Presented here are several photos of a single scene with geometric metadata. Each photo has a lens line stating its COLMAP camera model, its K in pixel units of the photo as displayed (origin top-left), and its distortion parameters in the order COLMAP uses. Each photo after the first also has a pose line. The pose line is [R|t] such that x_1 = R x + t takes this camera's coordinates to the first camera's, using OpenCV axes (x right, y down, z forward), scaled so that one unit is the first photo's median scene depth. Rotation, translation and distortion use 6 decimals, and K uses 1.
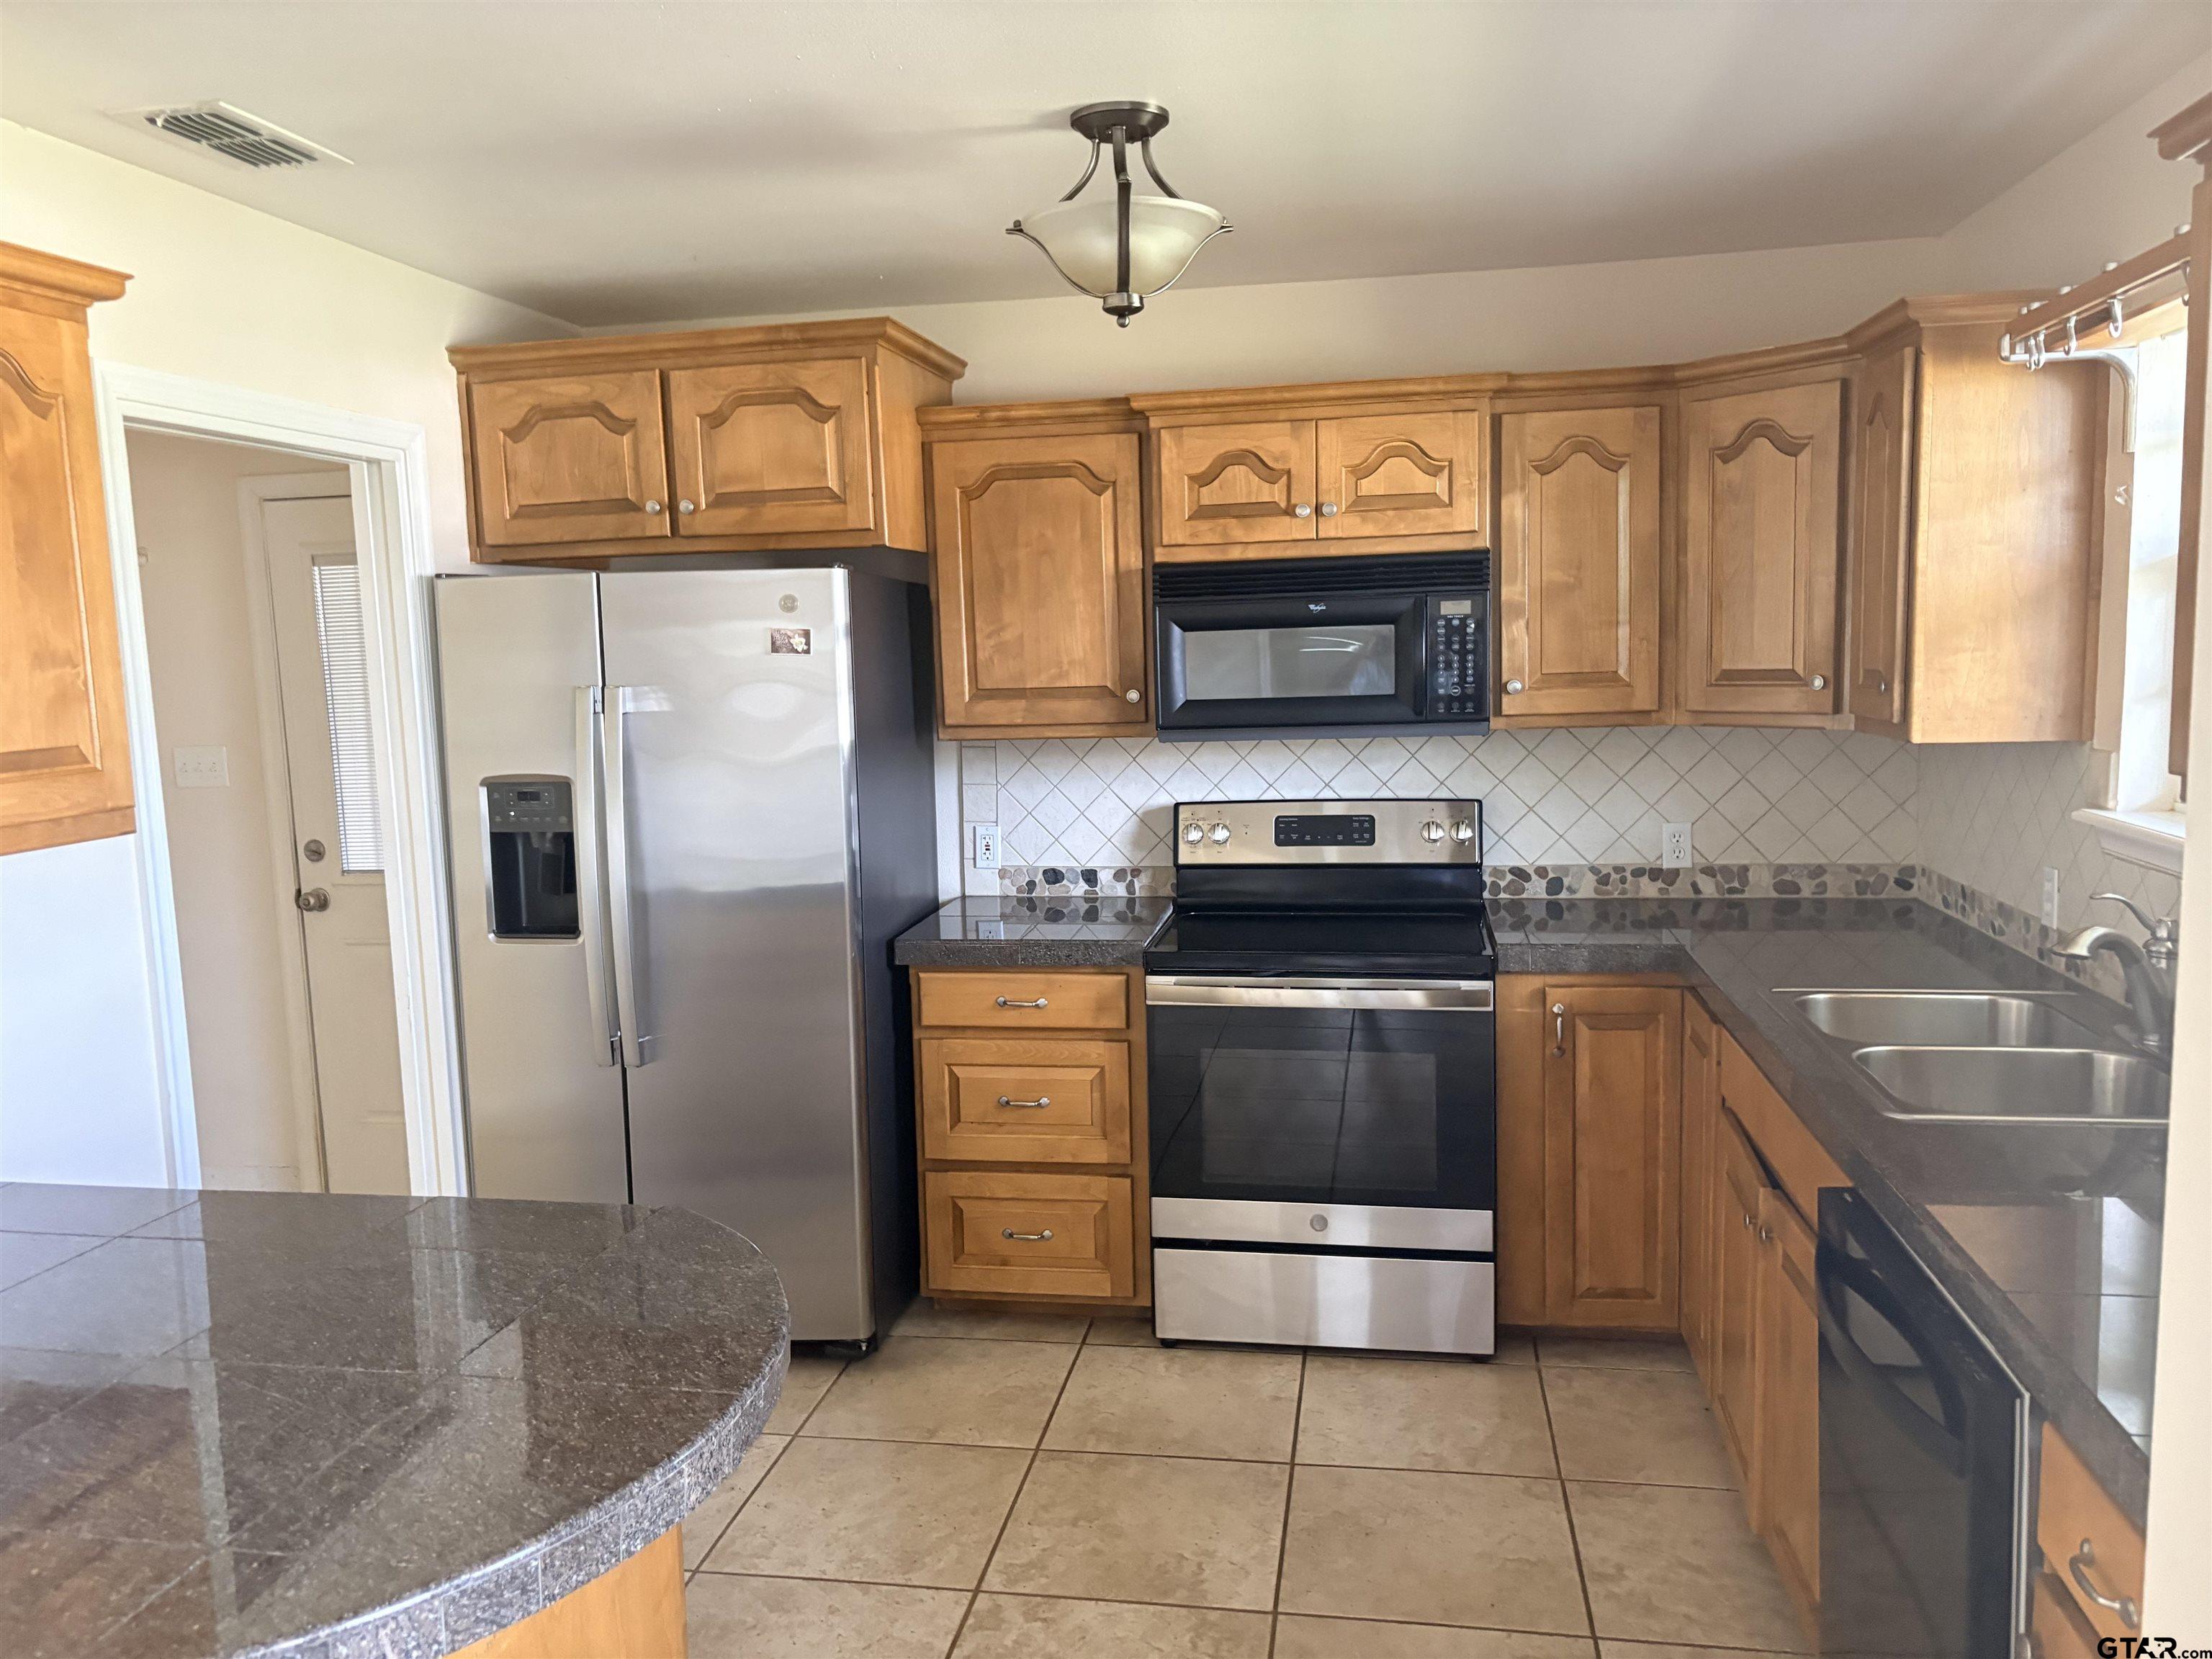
lens RADIAL K [[1628.7, 0, 1116.0], [0, 1628.7, 839.9], [0, 0, 1]] dist [0.142327, -0.321987]
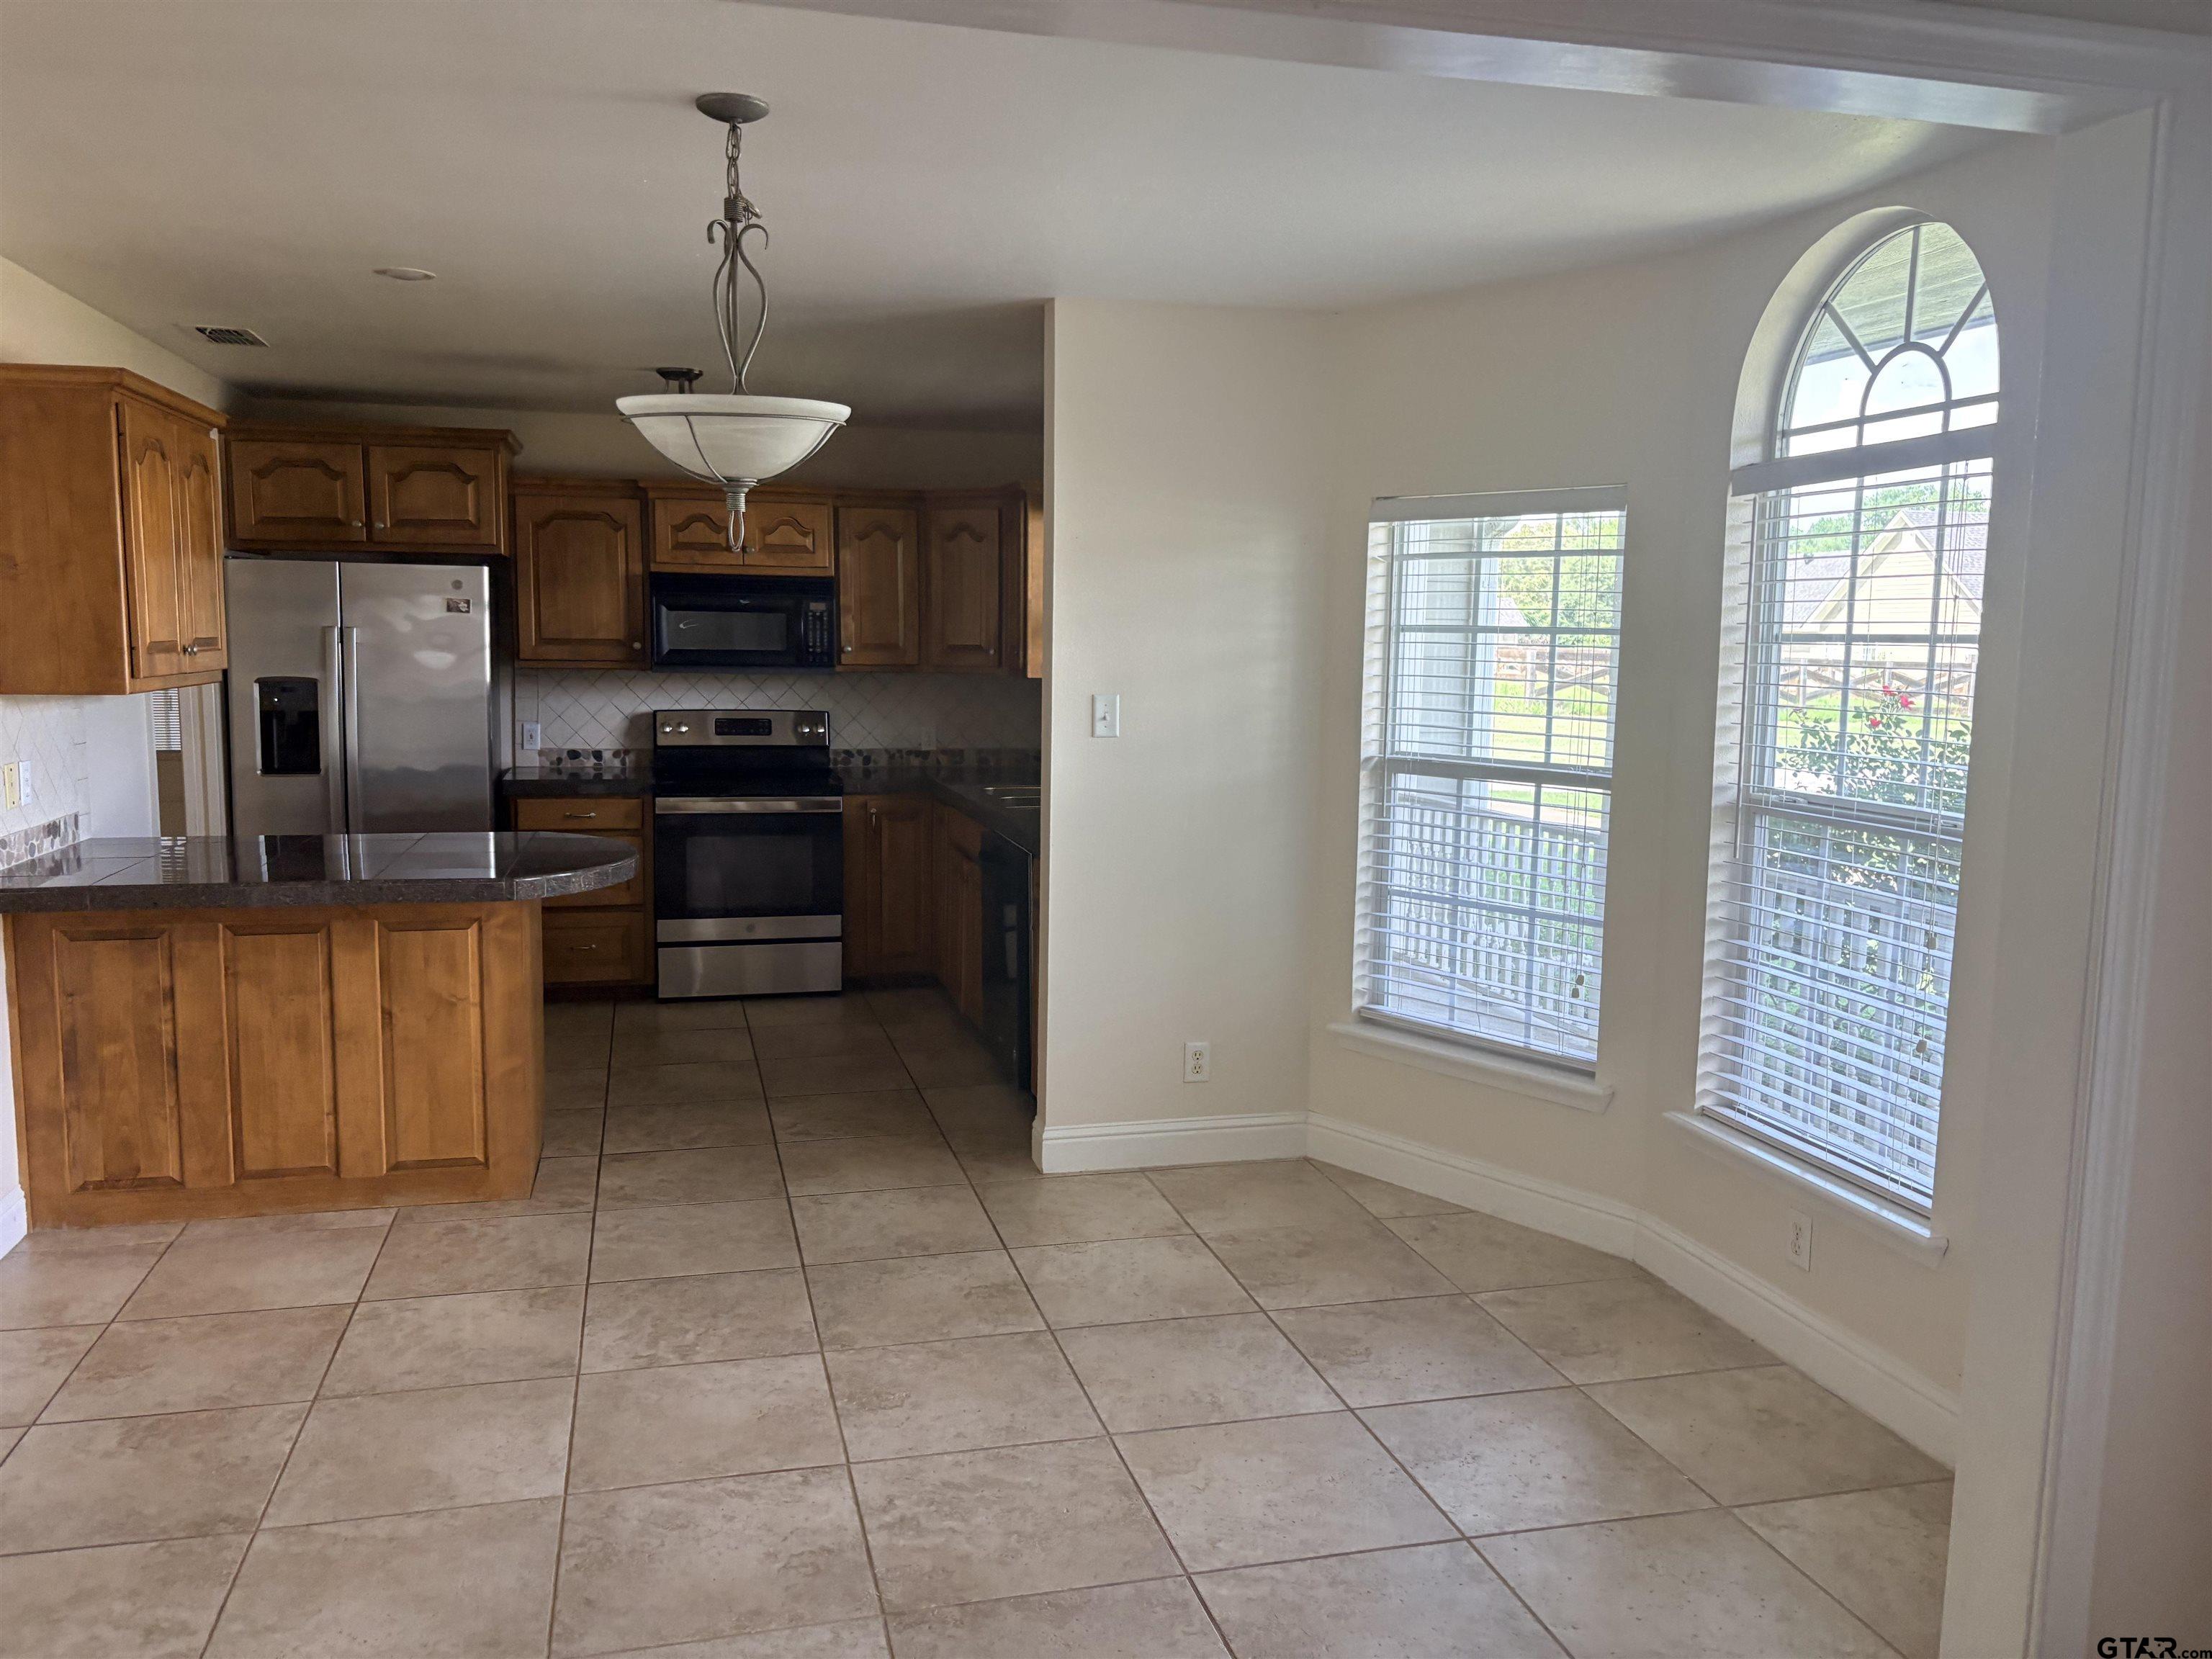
lens RADIAL K [[1654.7, 0, 1106.0], [0, 1654.7, 829.5], [0, 0, 1]] dist [0.032000, -0.036543]
pose [[0.909184, -0.005815, 0.416354, -0.287635], [0.010609, 0.999901, -0.009200, 0.137709], [-0.416259, 0.012782, 0.909156, -0.875636]]
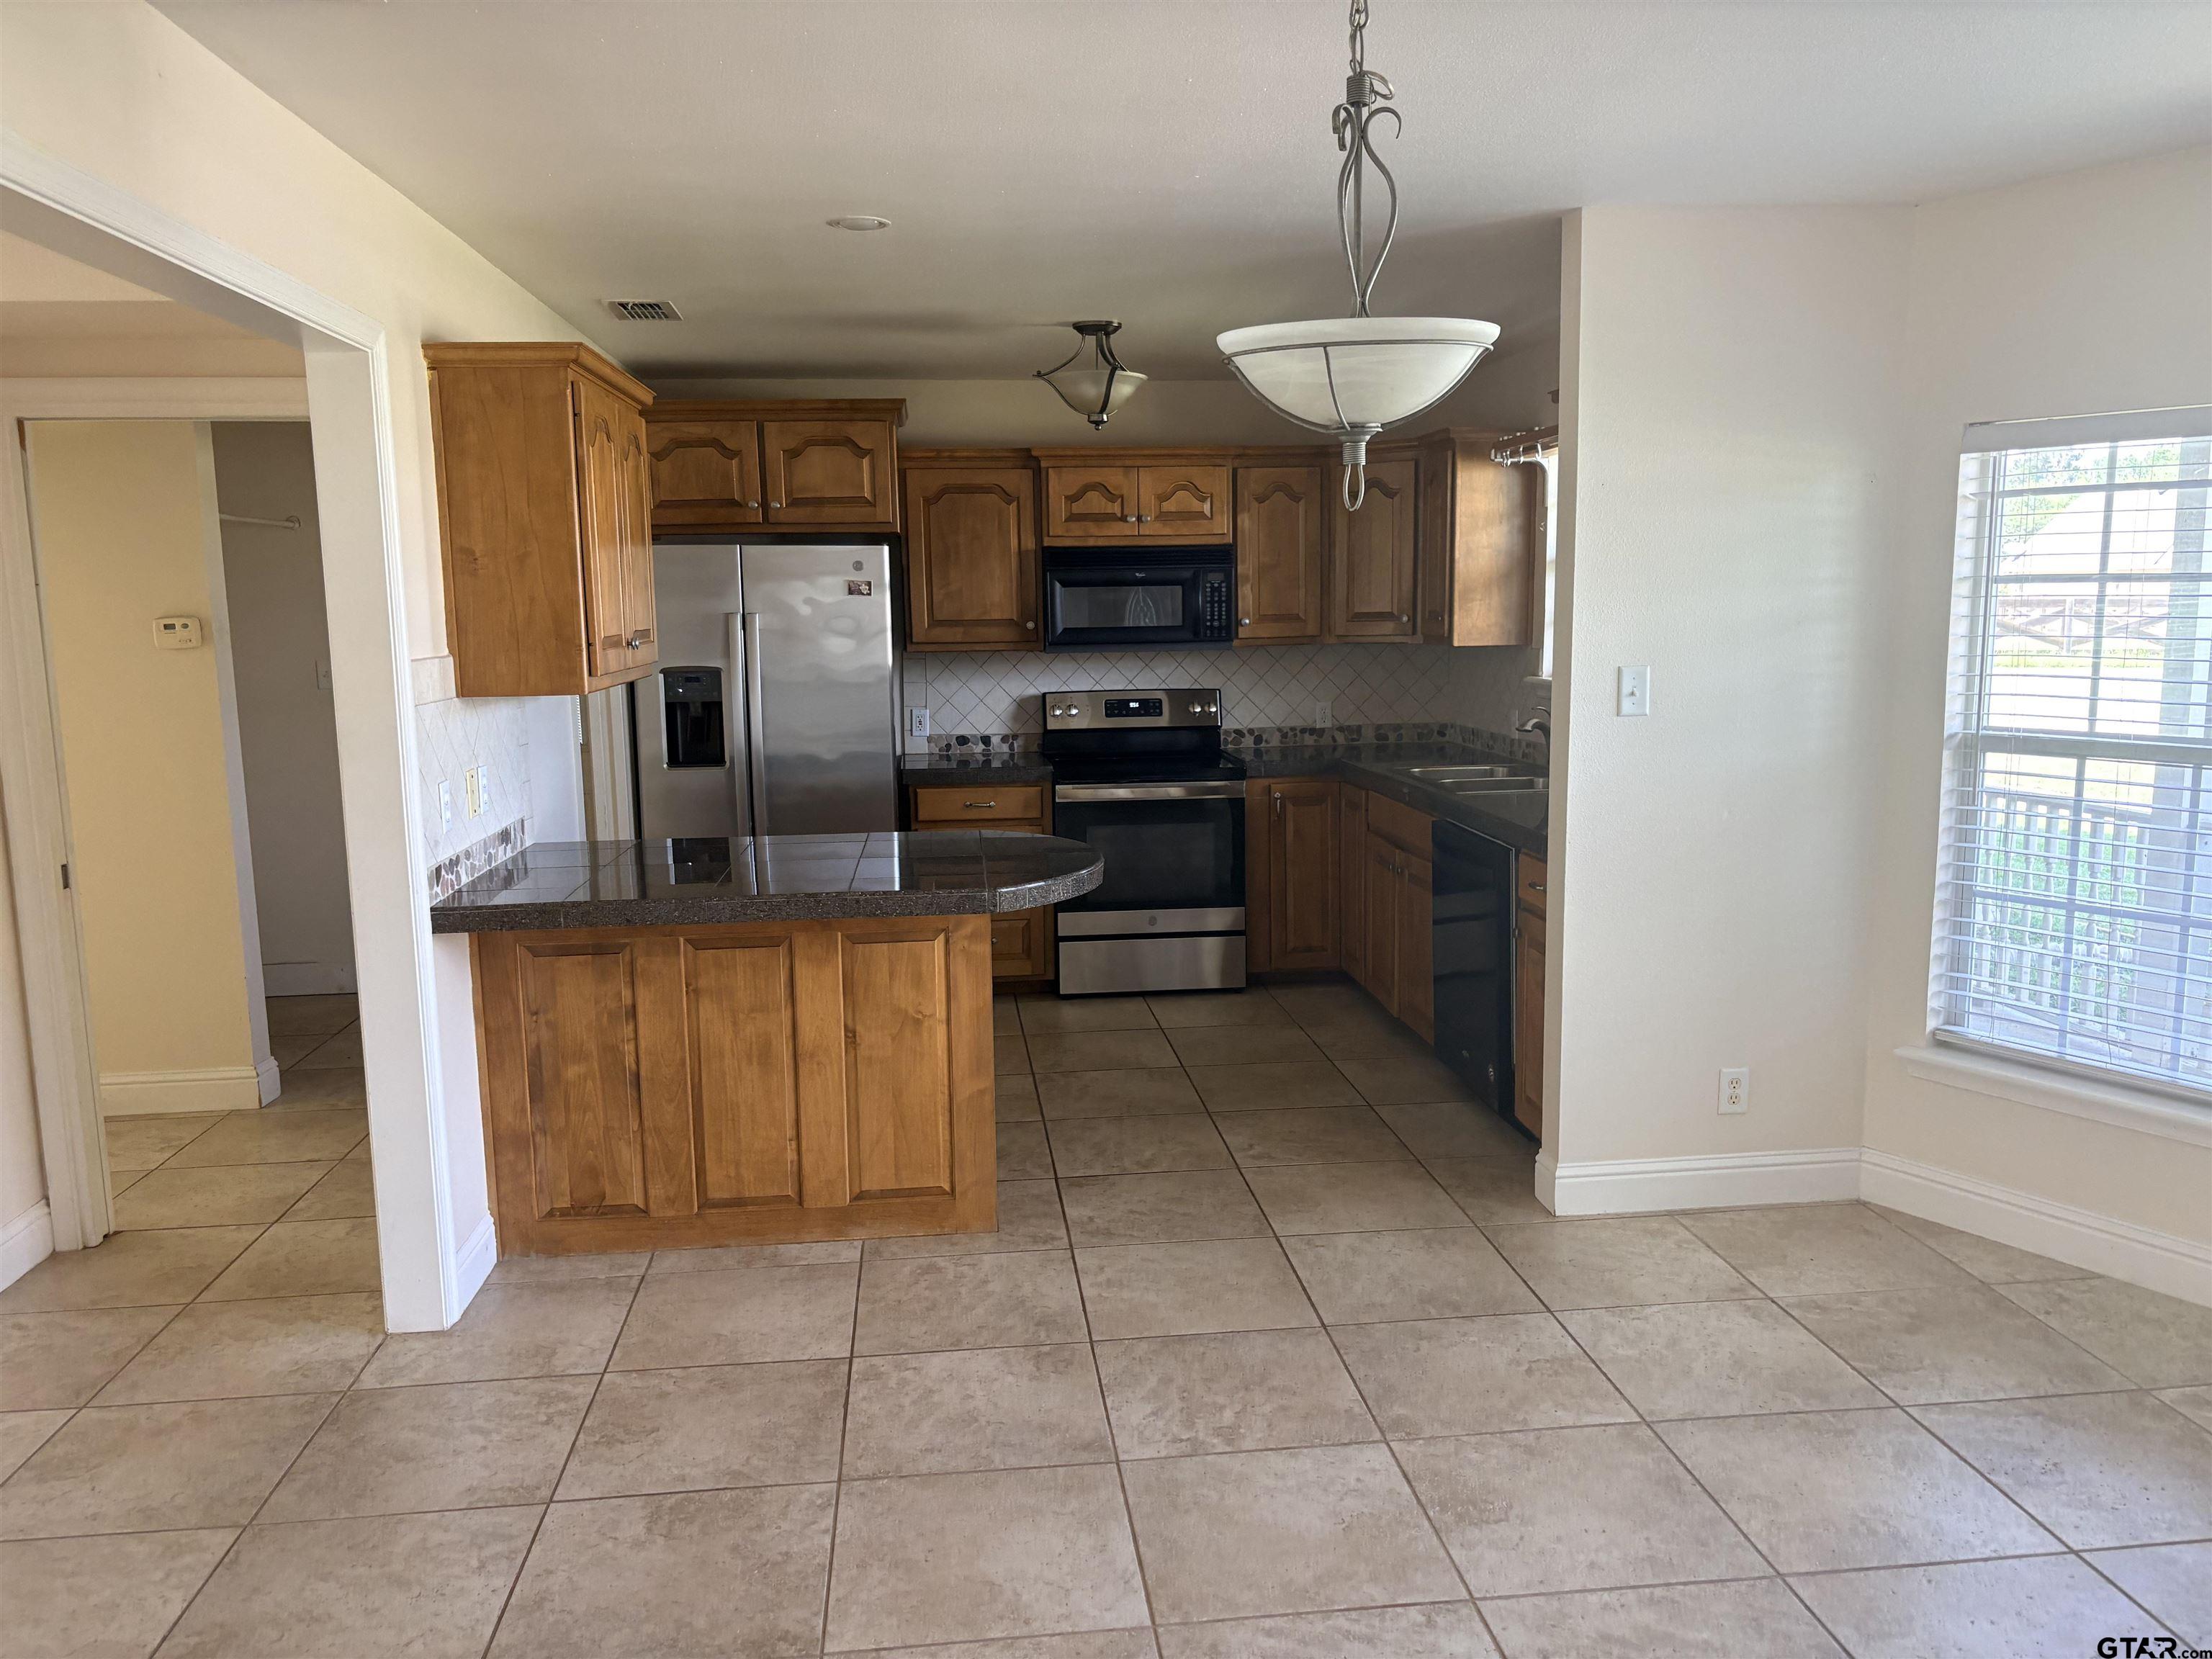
lens RADIAL K [[1628.7, 0, 1116.0], [0, 1628.7, 839.9], [0, 0, 1]] dist [0.142327, -0.321987]
pose [[0.958998, -0.027013, 0.282122, -0.400458], [0.022685, 0.999570, 0.018595, 0.107645], [-0.282503, -0.011433, 0.959198, -0.667272]]
